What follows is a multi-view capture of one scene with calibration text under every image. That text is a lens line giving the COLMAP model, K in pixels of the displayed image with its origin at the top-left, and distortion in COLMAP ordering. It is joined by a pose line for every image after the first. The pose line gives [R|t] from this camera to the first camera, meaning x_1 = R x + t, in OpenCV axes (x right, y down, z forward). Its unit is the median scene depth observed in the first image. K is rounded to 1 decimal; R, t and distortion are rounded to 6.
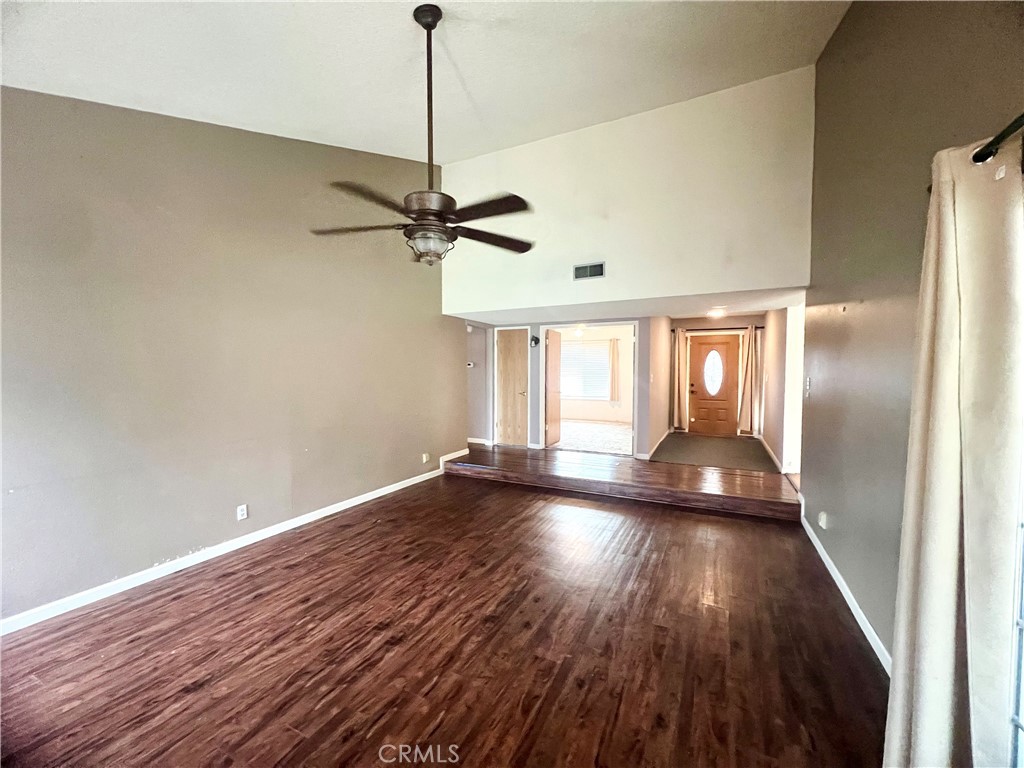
lens RADIAL K [[408.9, 0, 511.9], [0, 408.9, 385.1], [0, 0, 1]] dist [-0.000719, 0.001012]
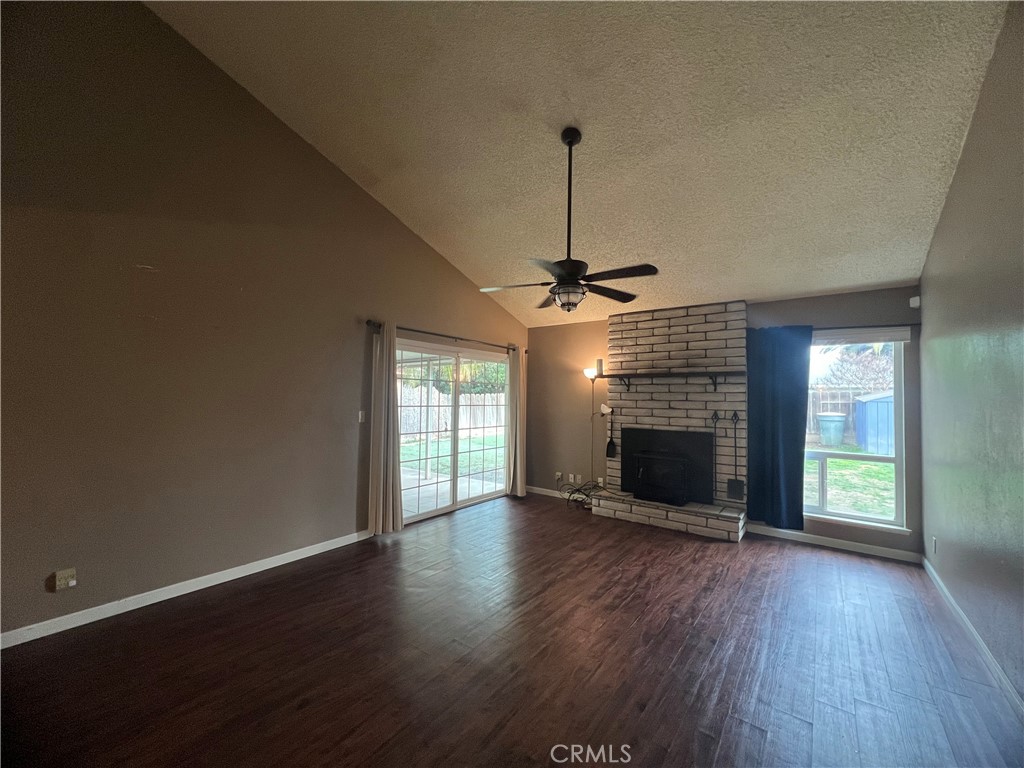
lens RADIAL K [[408.9, 0, 511.5], [0, 408.9, 385.6], [0, 0, 1]] dist [-0.000719, 0.001012]
pose [[-0.983473, -0.009273, 0.180815, -0.255709], [-0.008556, 0.999952, 0.004744, -0.054079], [-0.180850, 0.003118, -0.983506, 2.321804]]
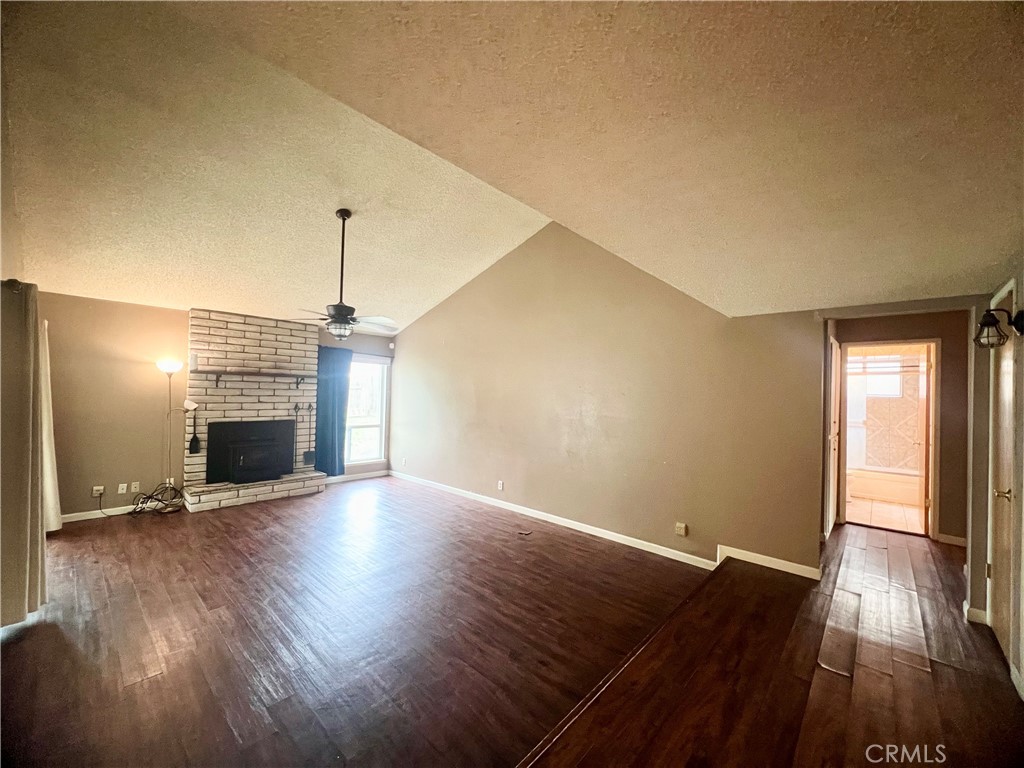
lens RADIAL K [[408.9, 0, 514.4], [0, 408.9, 386.3], [0, 0, 1]] dist [-0.000719, 0.001012]
pose [[-0.267617, -0.019017, -0.963338, 1.382613], [-0.061896, 0.998079, -0.002508, -0.124633], [0.961535, 0.058955, -0.268280, 2.259749]]
